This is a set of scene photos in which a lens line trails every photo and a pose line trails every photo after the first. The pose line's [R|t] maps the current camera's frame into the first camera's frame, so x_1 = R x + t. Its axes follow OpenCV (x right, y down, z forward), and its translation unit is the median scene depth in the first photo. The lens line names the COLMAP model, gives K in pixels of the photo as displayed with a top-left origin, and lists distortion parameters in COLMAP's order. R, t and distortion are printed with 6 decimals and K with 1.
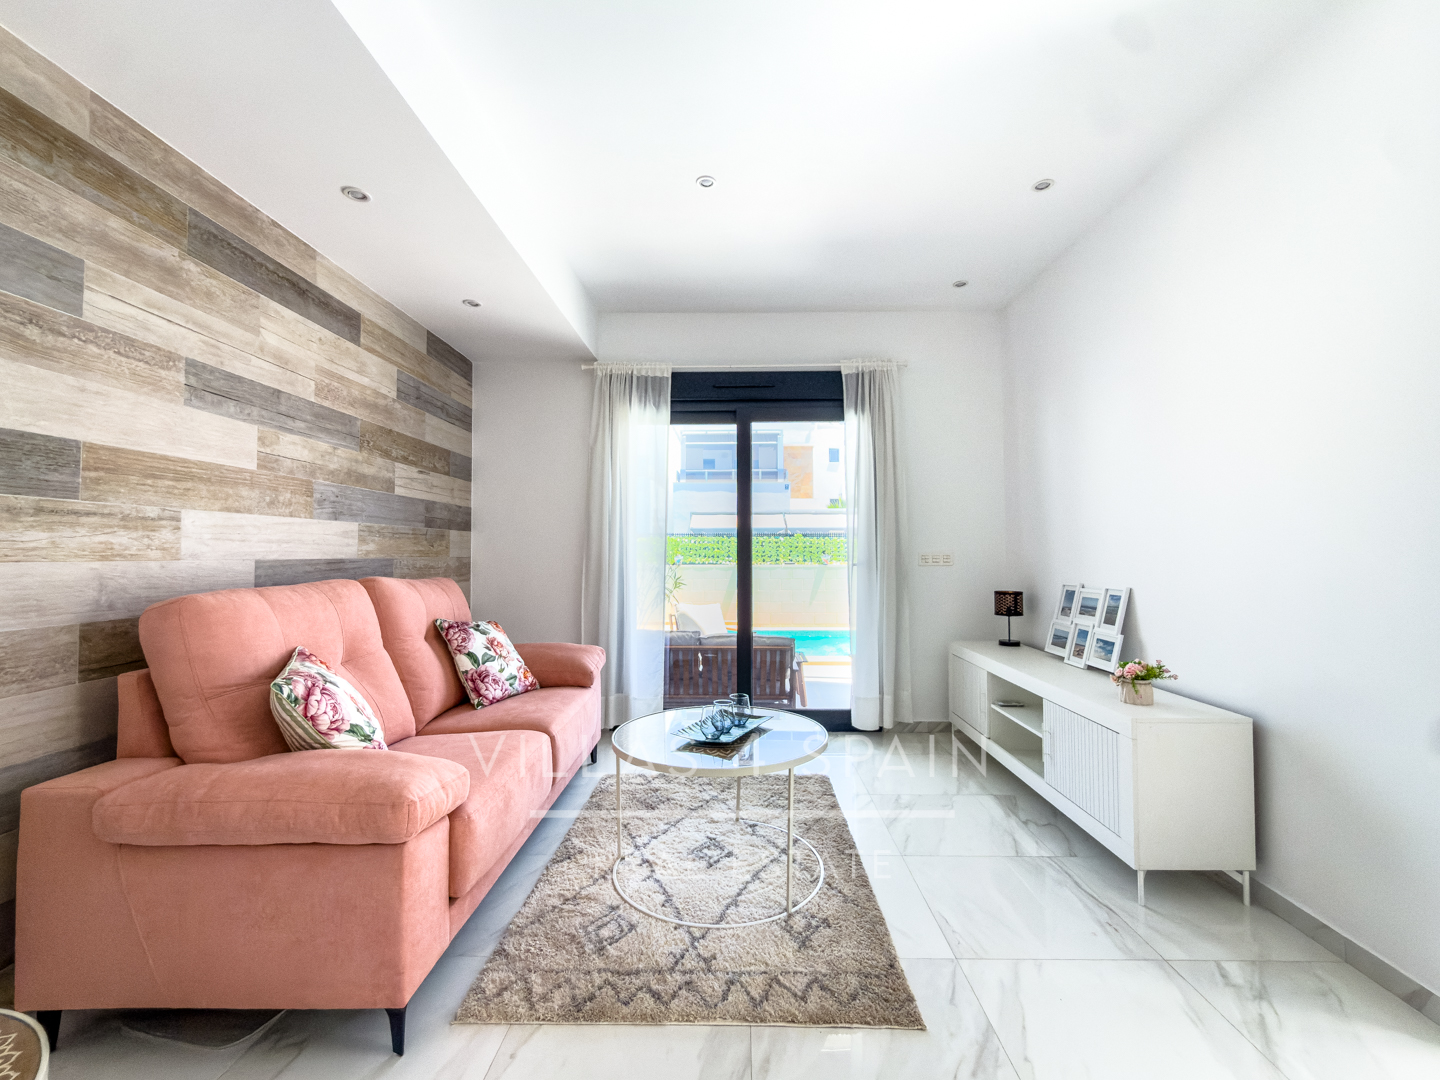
lens RADIAL K [[595.7, 0, 731.3], [0, 595.7, 538.4], [0, 0, 1]] dist [0.000355, 0.000353]
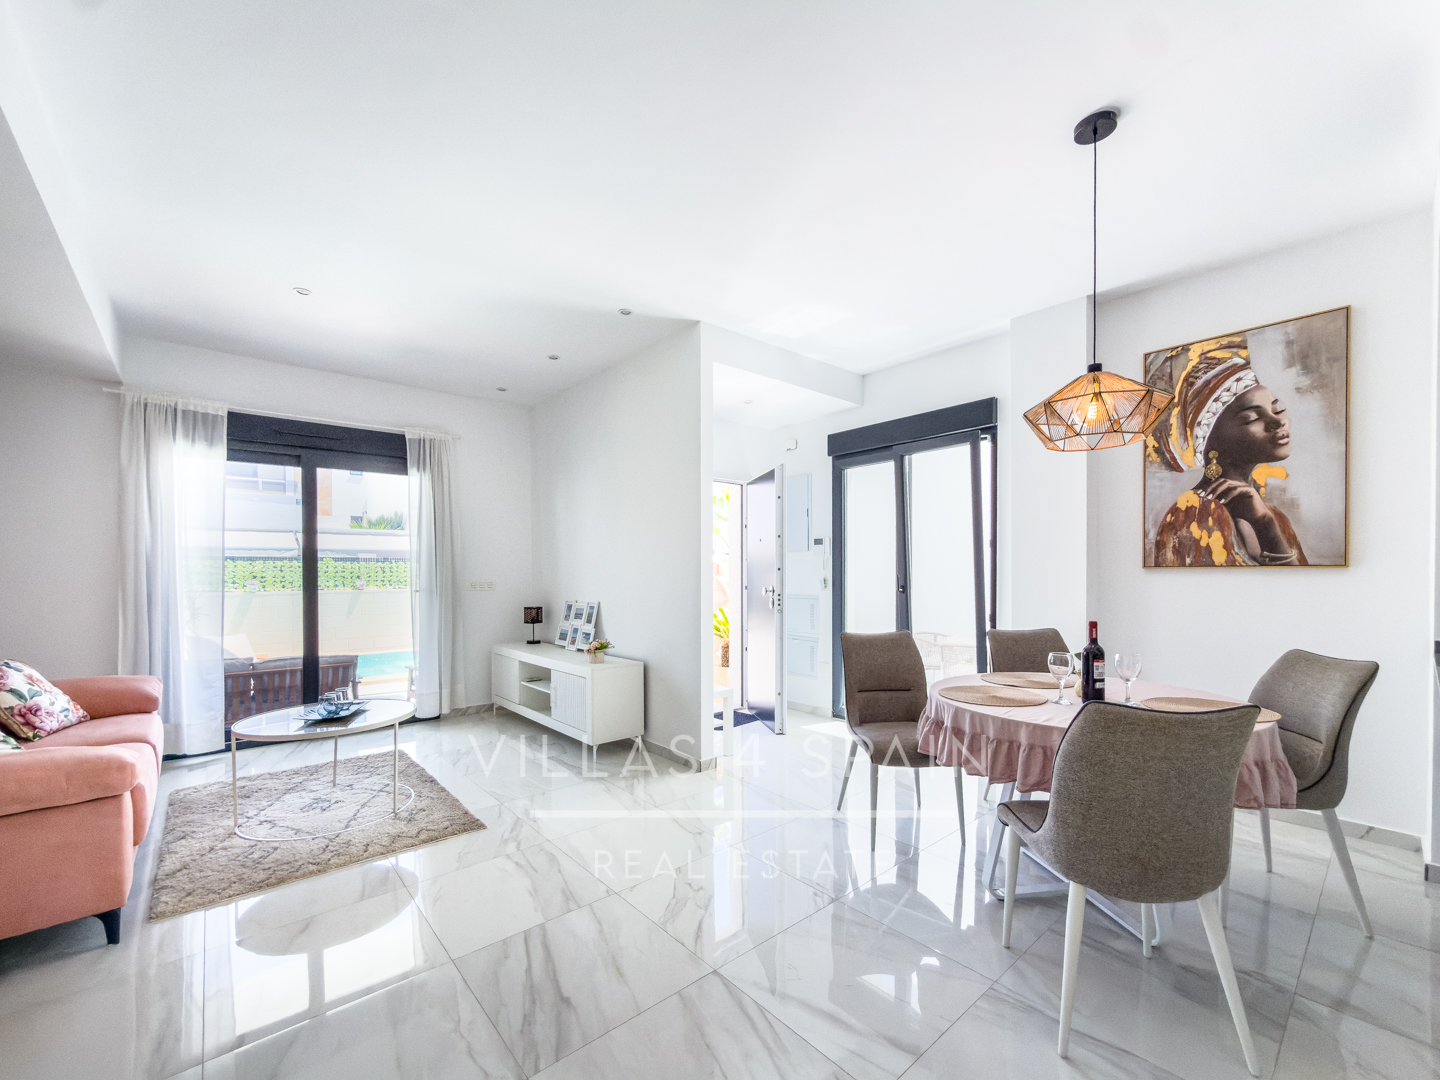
lens RADIAL K [[584.2, 0, 722.5], [0, 584.2, 576.3], [0, 0, 1]] dist [0.002668, -0.000367]
pose [[0.739666, -0.005132, 0.672955, -0.206137], [-0.013342, 0.999663, 0.022288, -0.032608], [-0.672842, -0.025465, 0.739348, -0.489623]]
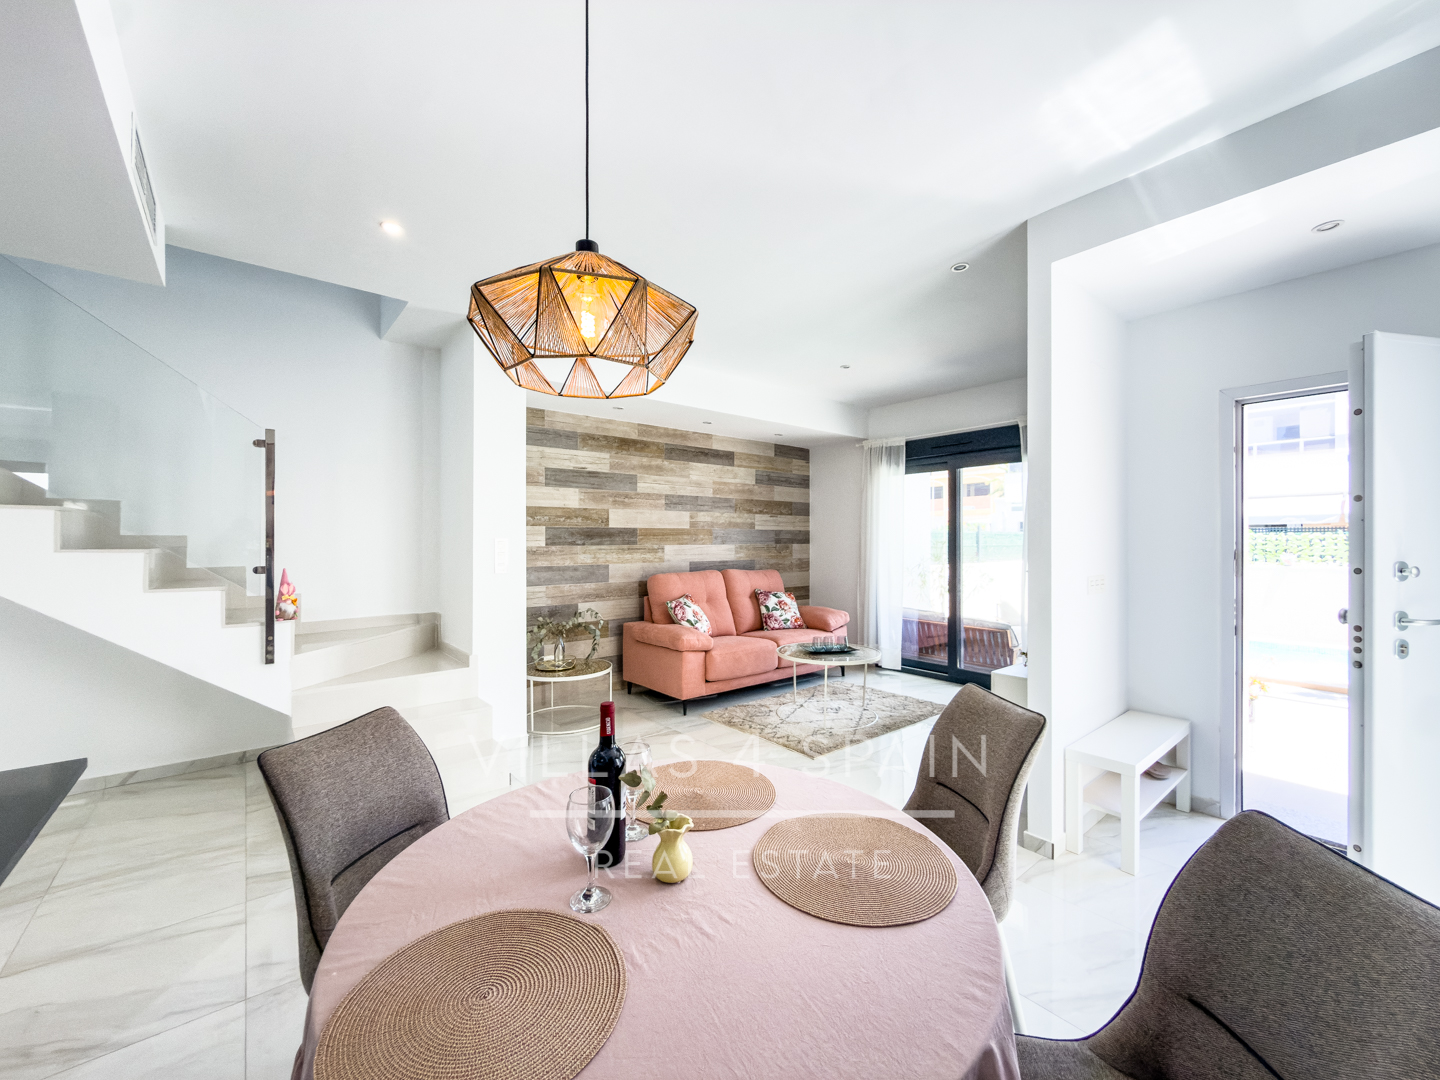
lens RADIAL K [[584.2, 0, 752.1], [0, 584.2, 540.9], [0, 0, 1]] dist [0.002668, -0.000367]
pose [[0.675837, 0.004665, -0.737036, 1.027628], [0.016533, 0.999632, 0.021487, -0.084361], [0.736866, -0.026707, 0.675512, -0.440511]]
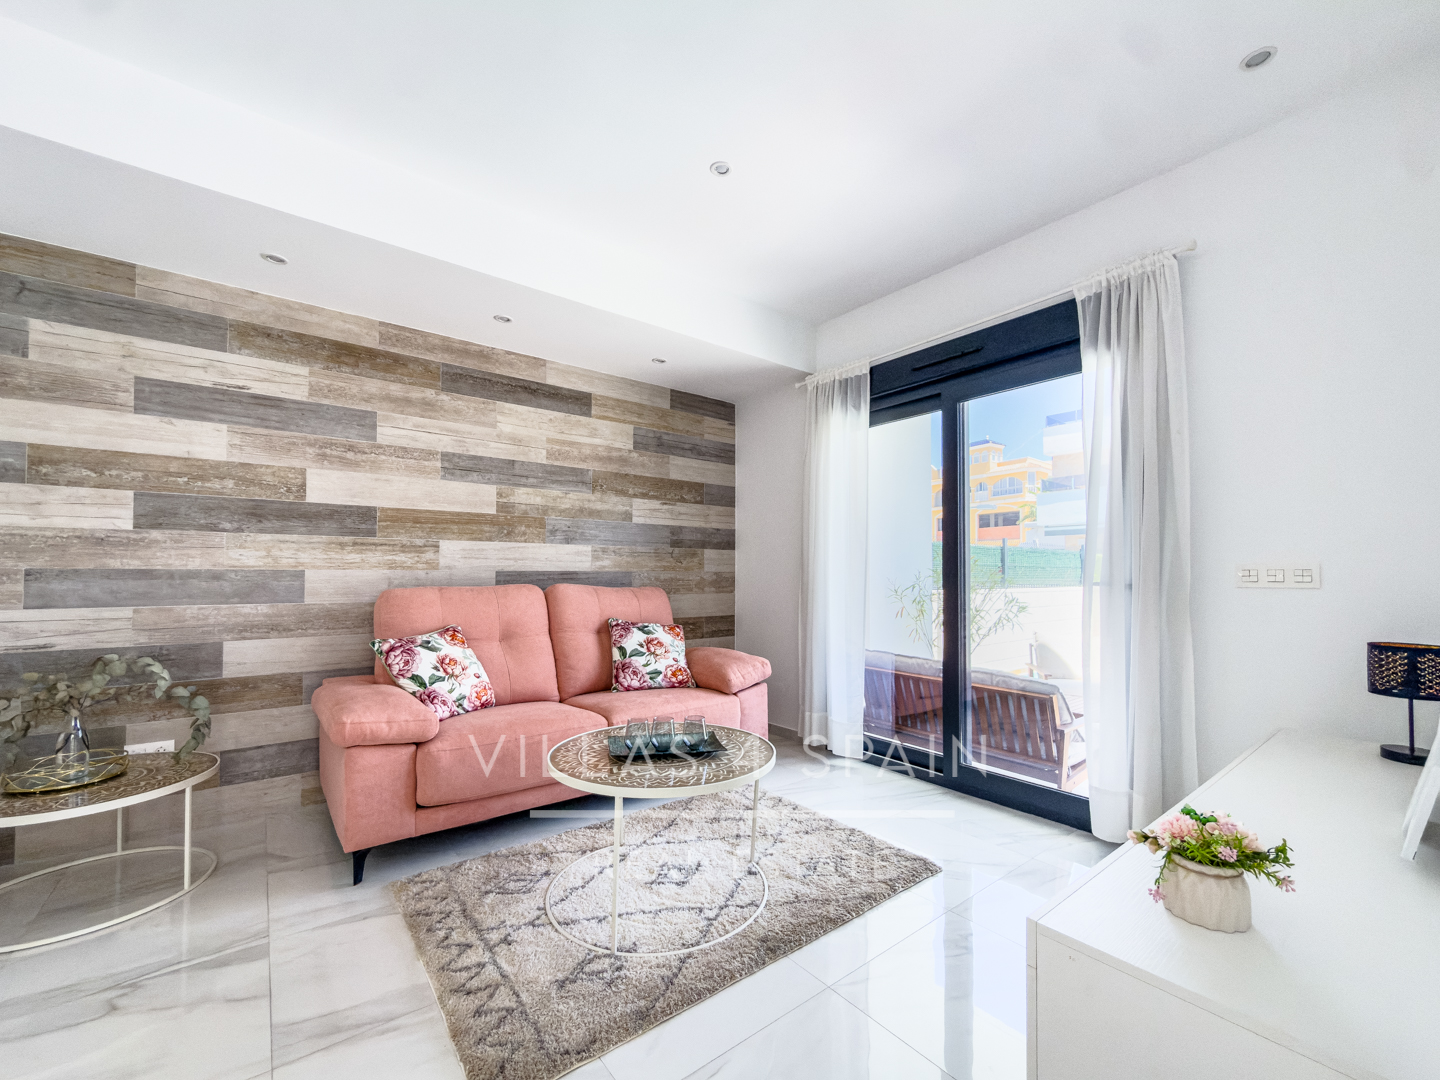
lens RADIAL K [[584.2, 0, 752.6], [0, 584.2, 564.4], [0, 0, 1]] dist [0.002668, -0.000367]
pose [[0.643797, -0.008971, -0.765144, 0.630970], [0.014913, 0.999888, 0.000825, 0.021644], [0.765051, -0.011942, 0.643859, 0.401232]]
